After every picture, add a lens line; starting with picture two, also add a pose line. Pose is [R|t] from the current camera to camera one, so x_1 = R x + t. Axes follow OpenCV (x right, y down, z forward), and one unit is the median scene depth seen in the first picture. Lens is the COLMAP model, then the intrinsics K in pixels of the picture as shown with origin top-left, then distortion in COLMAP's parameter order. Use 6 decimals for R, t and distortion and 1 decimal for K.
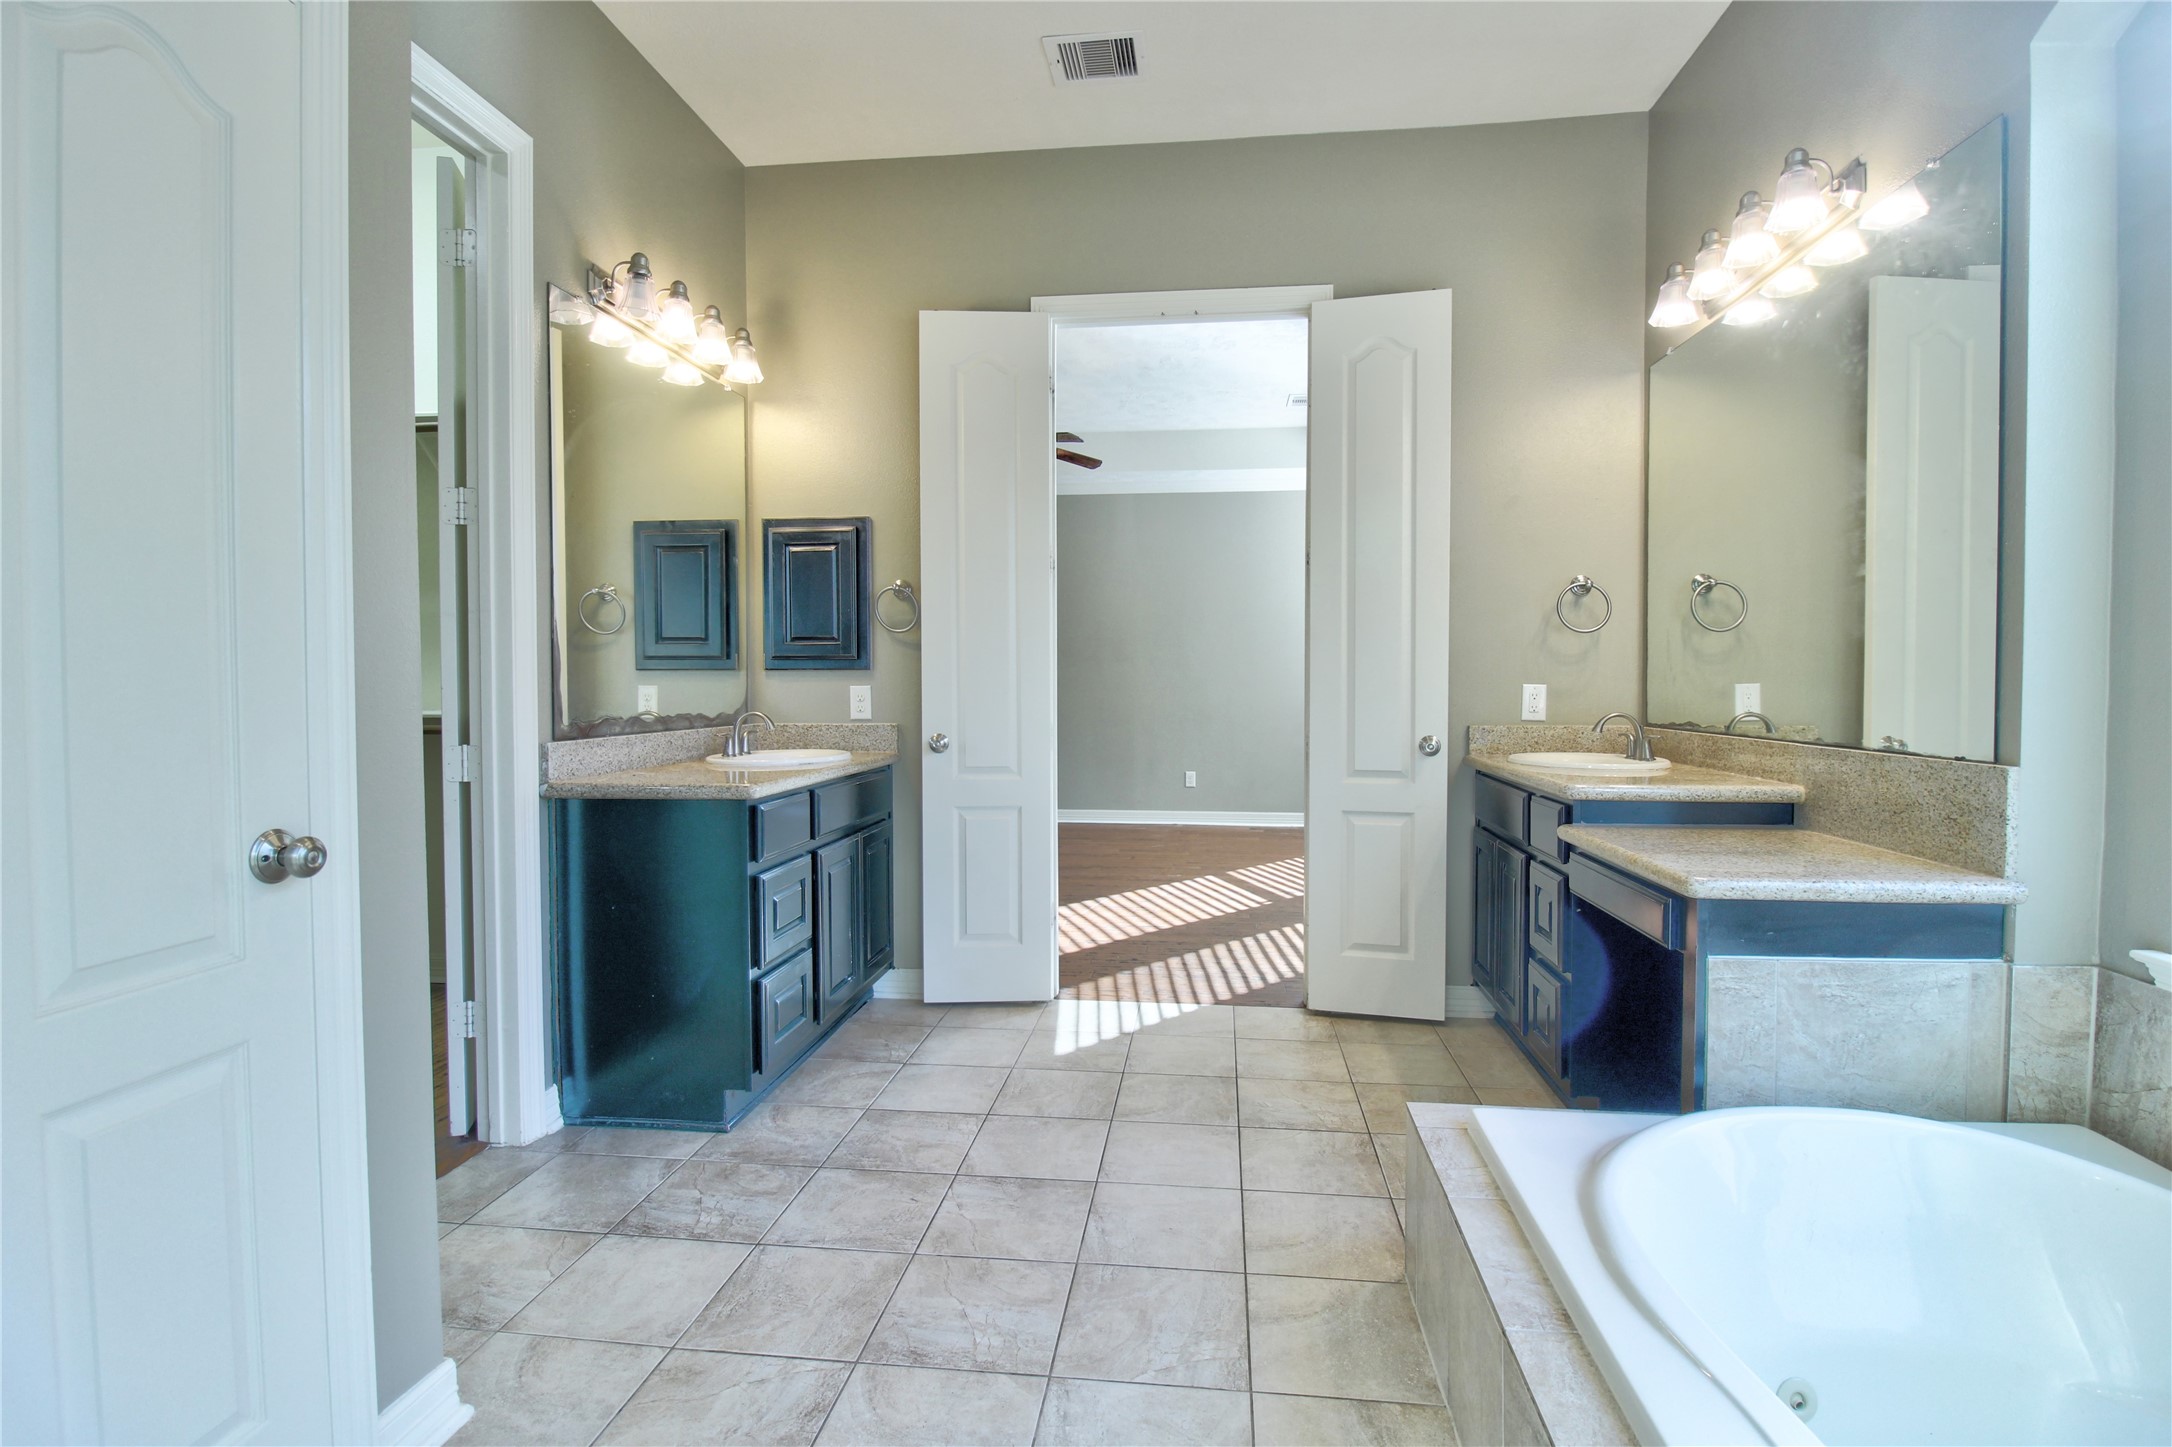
lens RADIAL K [[1010.4, 0, 1091.0], [0, 1010.4, 715.7], [0, 0, 1]] dist [-0.005680, -0.009729]
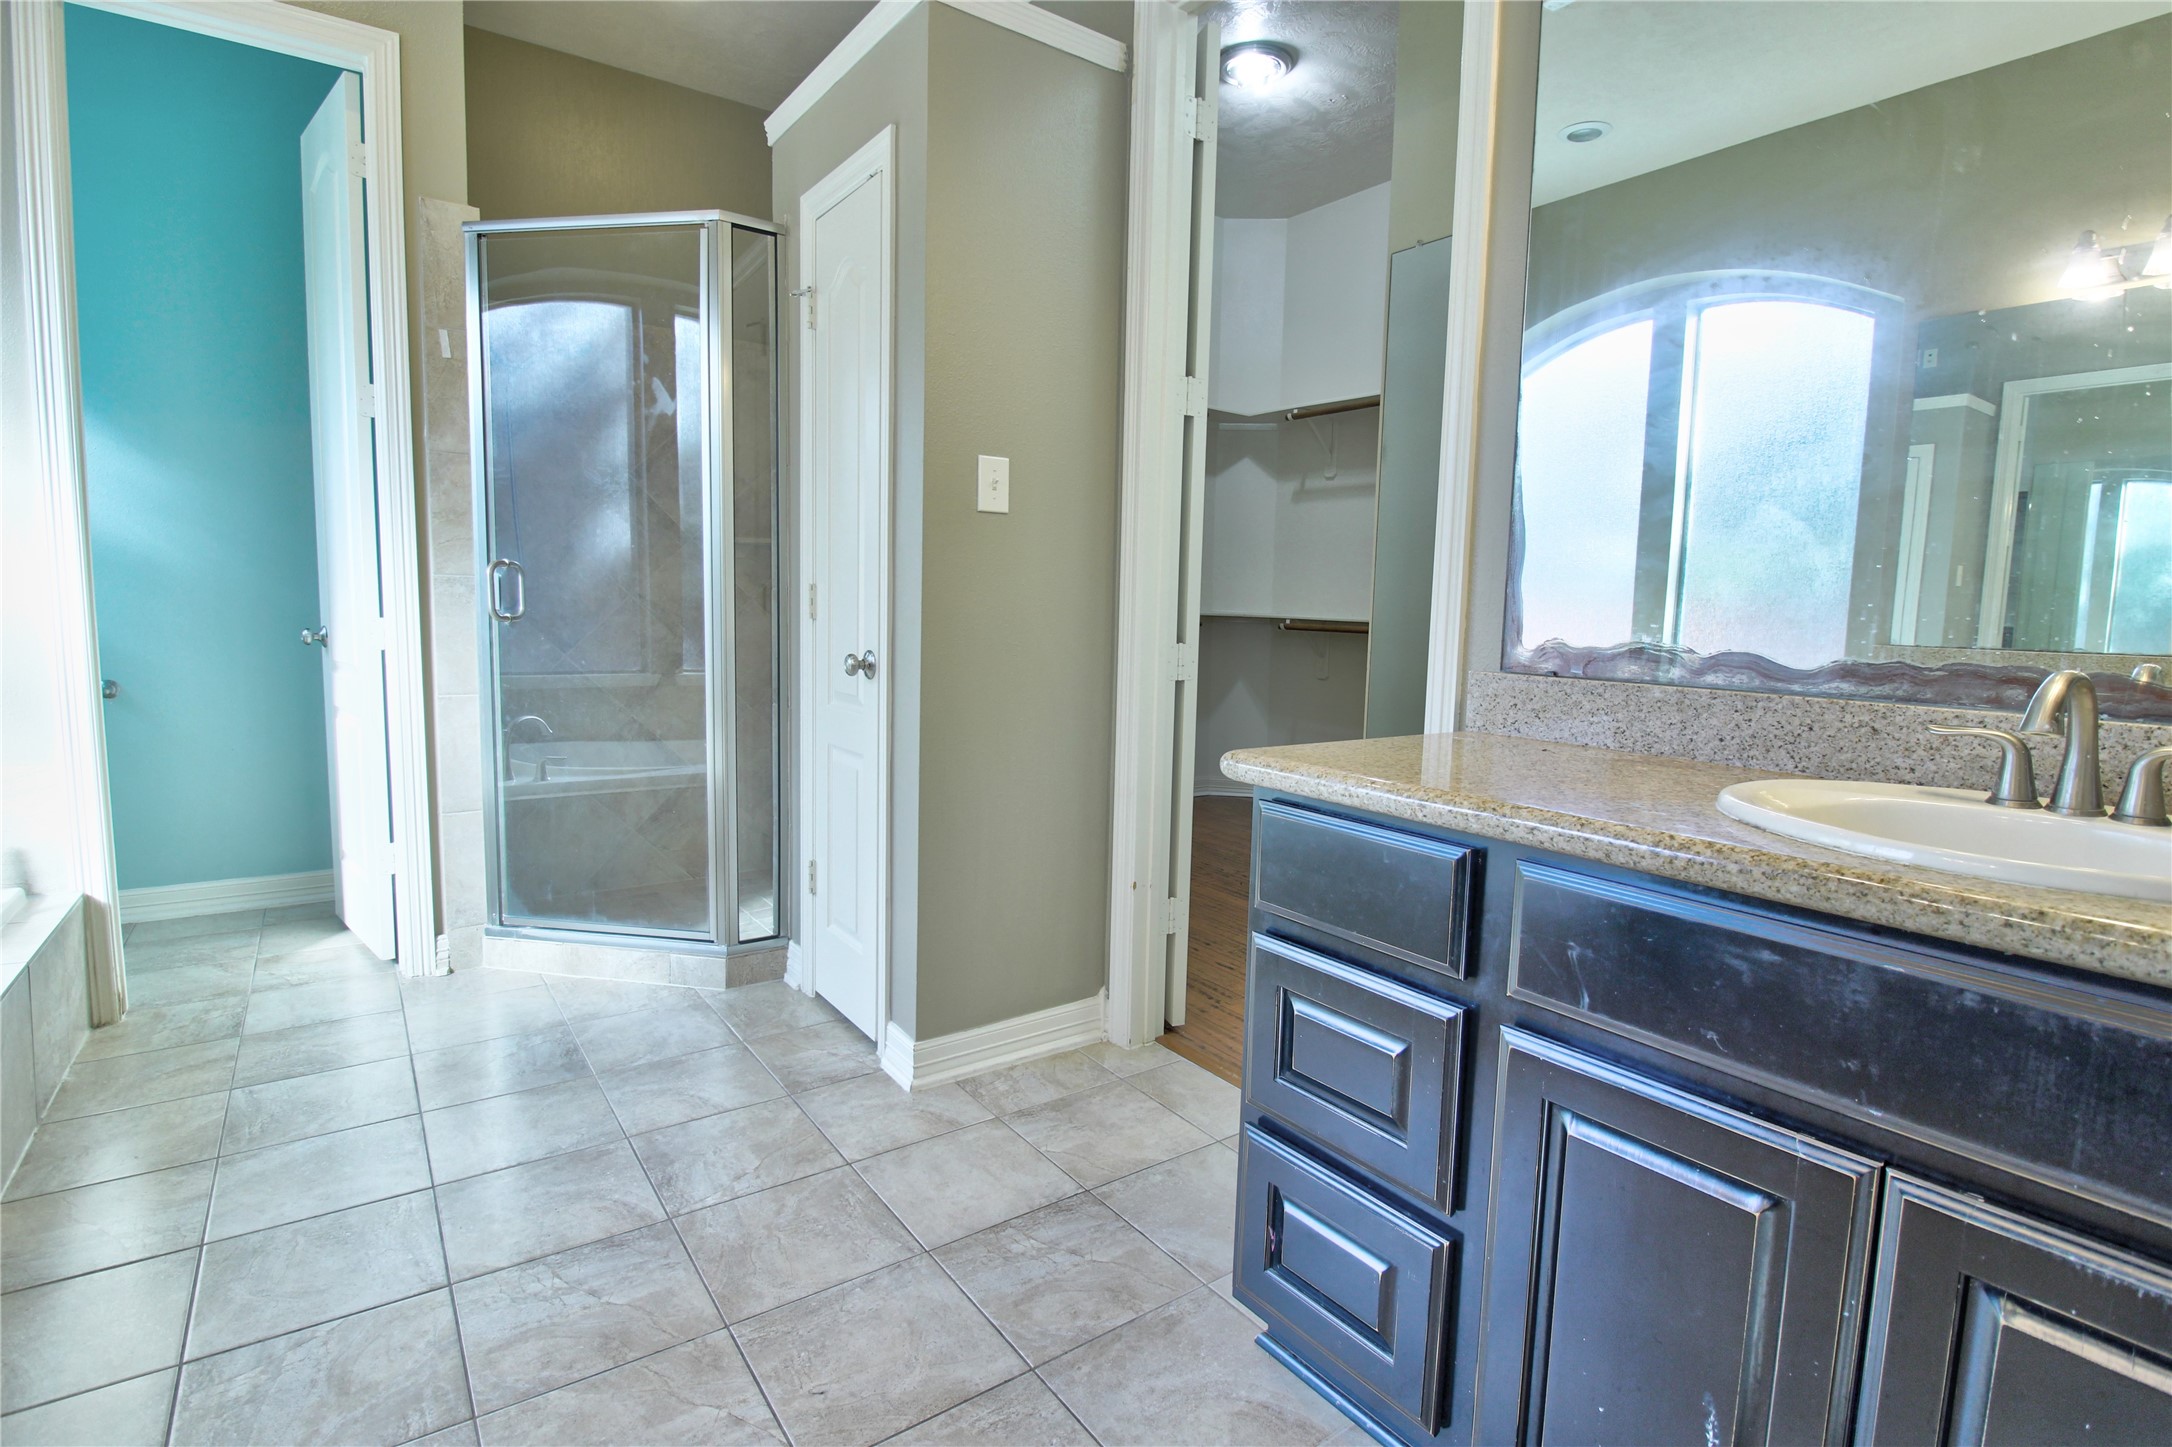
lens RADIAL K [[1051.9, 0, 1108.6], [0, 1051.9, 709.4], [0, 0, 1]] dist [-0.000319, -0.011940]
pose [[-0.726878, 0.051913, -0.684802, 0.130670], [-0.049726, 0.990543, 0.127871, -0.030968], [0.684964, 0.126999, -0.717423, 1.746791]]
